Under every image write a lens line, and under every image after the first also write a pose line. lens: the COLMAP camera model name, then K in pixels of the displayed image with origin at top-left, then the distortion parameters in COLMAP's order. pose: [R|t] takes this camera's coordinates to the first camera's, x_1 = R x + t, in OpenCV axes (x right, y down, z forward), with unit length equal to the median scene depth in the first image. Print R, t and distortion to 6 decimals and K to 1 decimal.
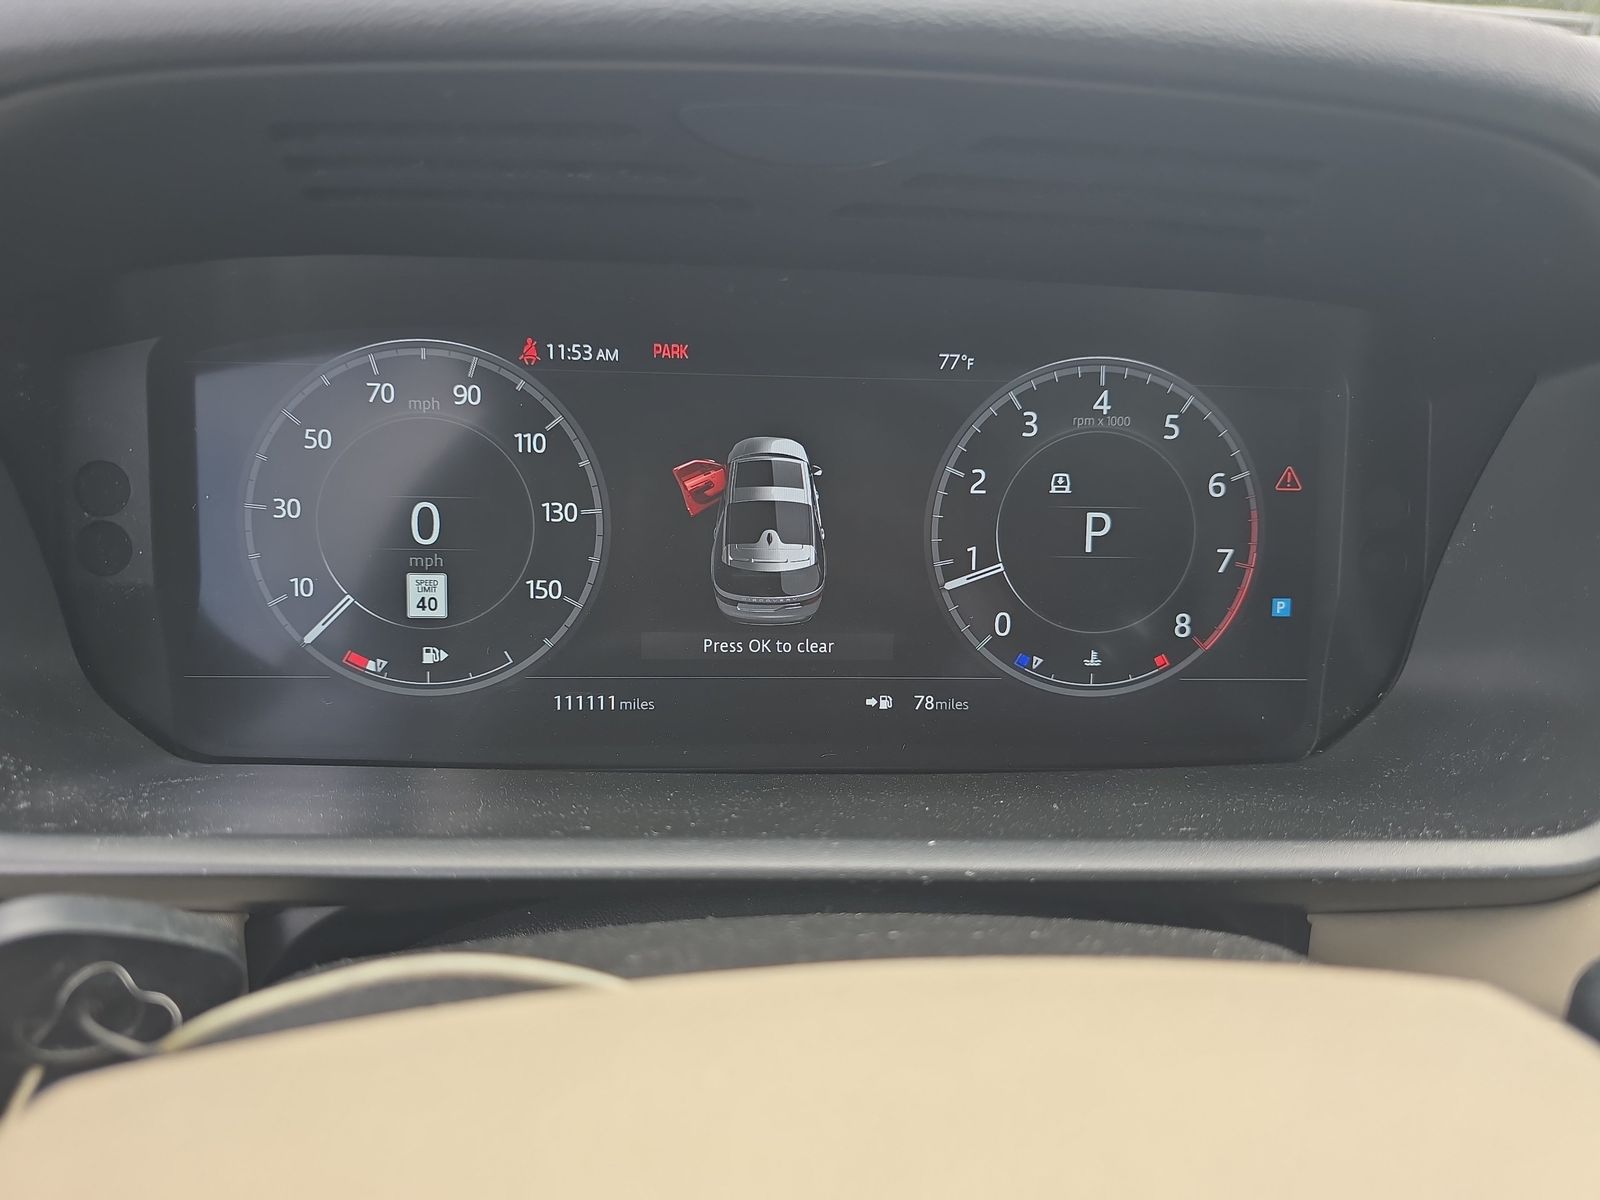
lens RADIAL K [[1086.3, 0, 800.4], [0, 1086.3, 594.8], [0, 0, 1]] dist [0.024921, -0.024217]
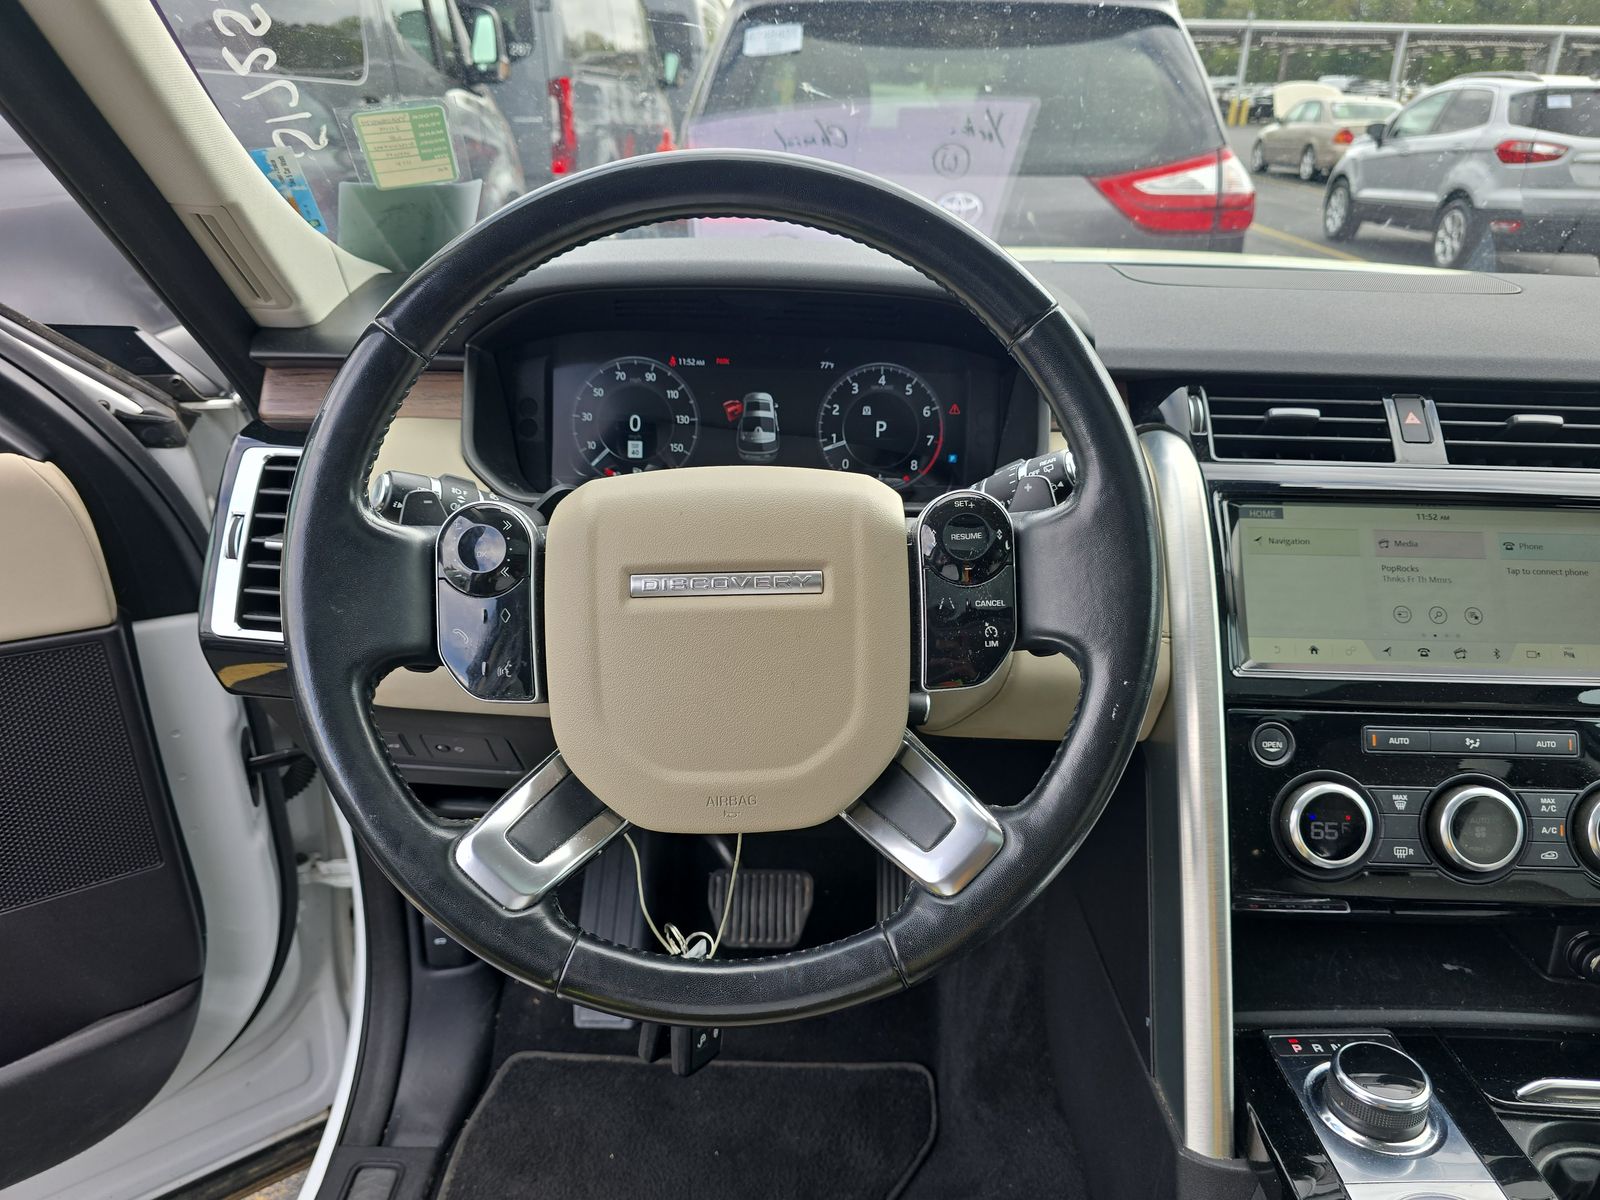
lens RADIAL K [[1086.3, 0, 799.3], [0, 1086.3, 599.6], [0, 0, 1]] dist [0.024921, -0.024217]
pose [[0.998312, 0.013624, -0.056456, 0.234456], [-0.013685, 0.999906, -0.000691, 0.374887], [0.056441, 0.001462, 0.998405, -1.718558]]
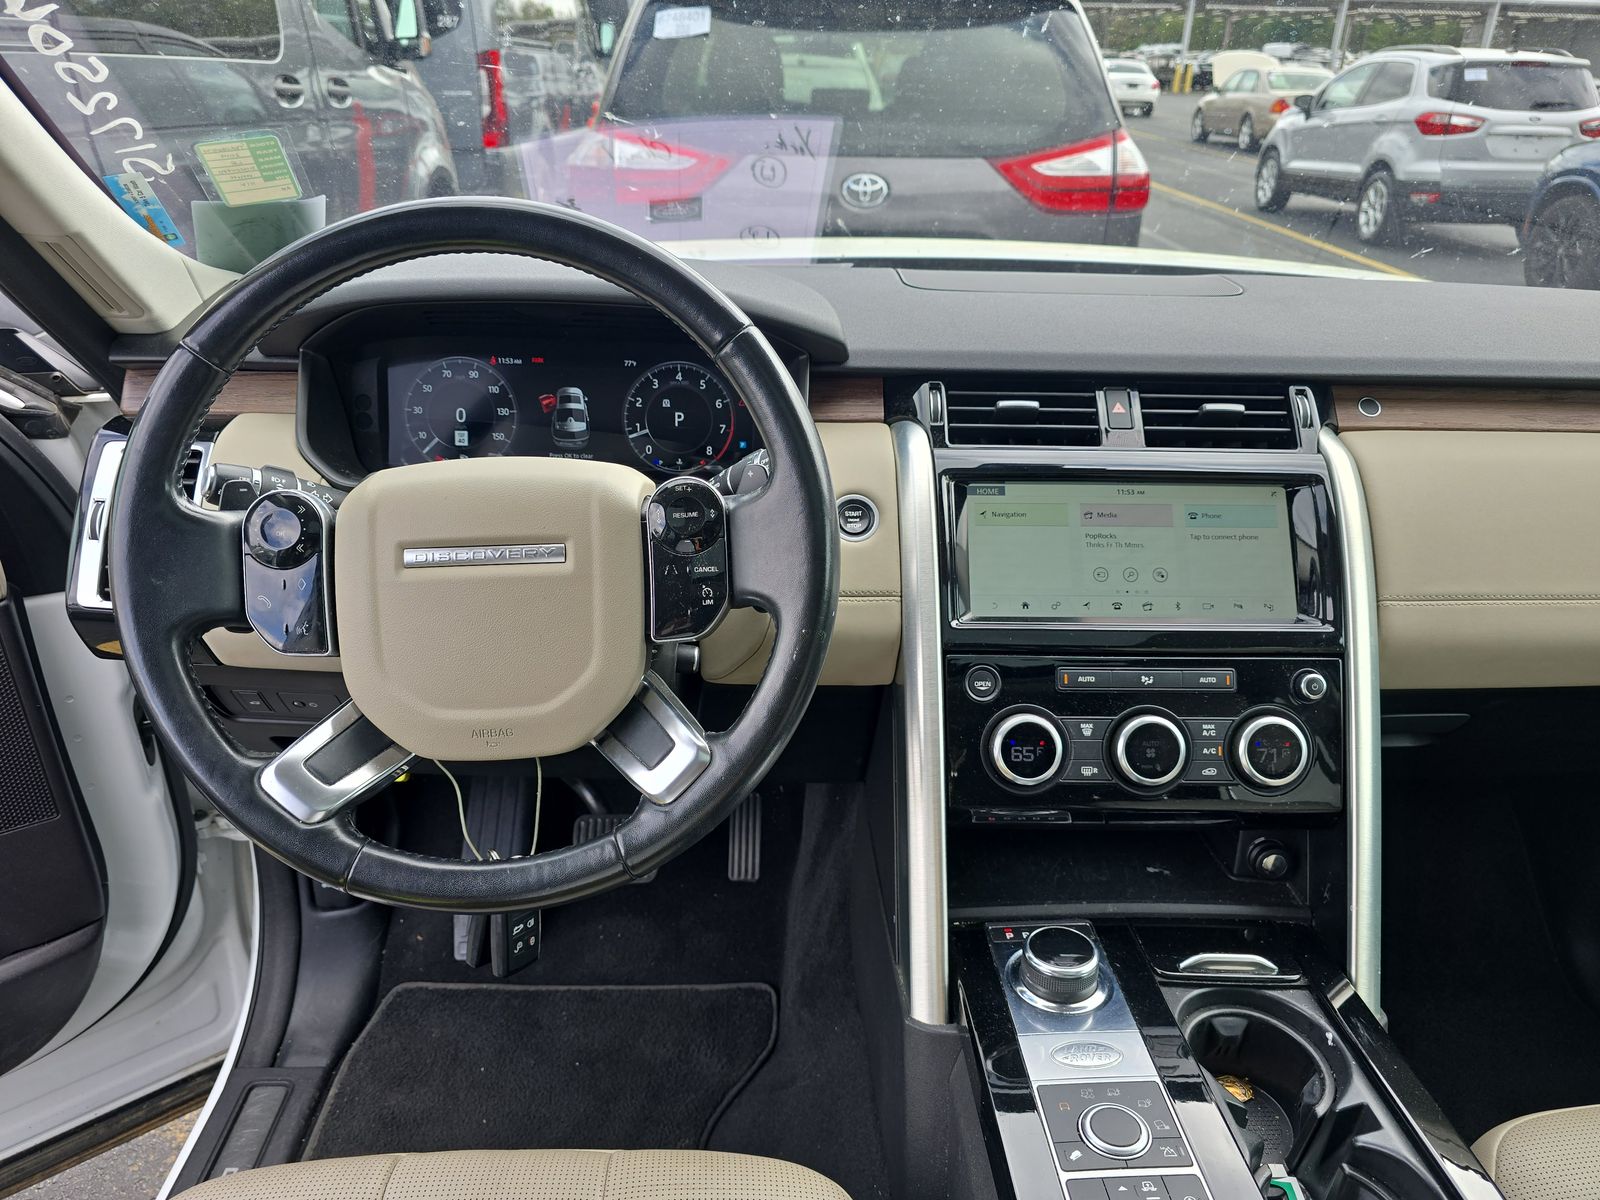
lens RADIAL K [[1086.3, 0, 796.2], [0, 1086.3, 600.8], [0, 0, 1]] dist [0.024921, -0.024217]
pose [[0.999764, 0.000810, -0.021708, 0.684921], [-0.000231, 0.999645, 0.026661, 0.380850], [0.021721, -0.026649, 0.999409, -2.112023]]
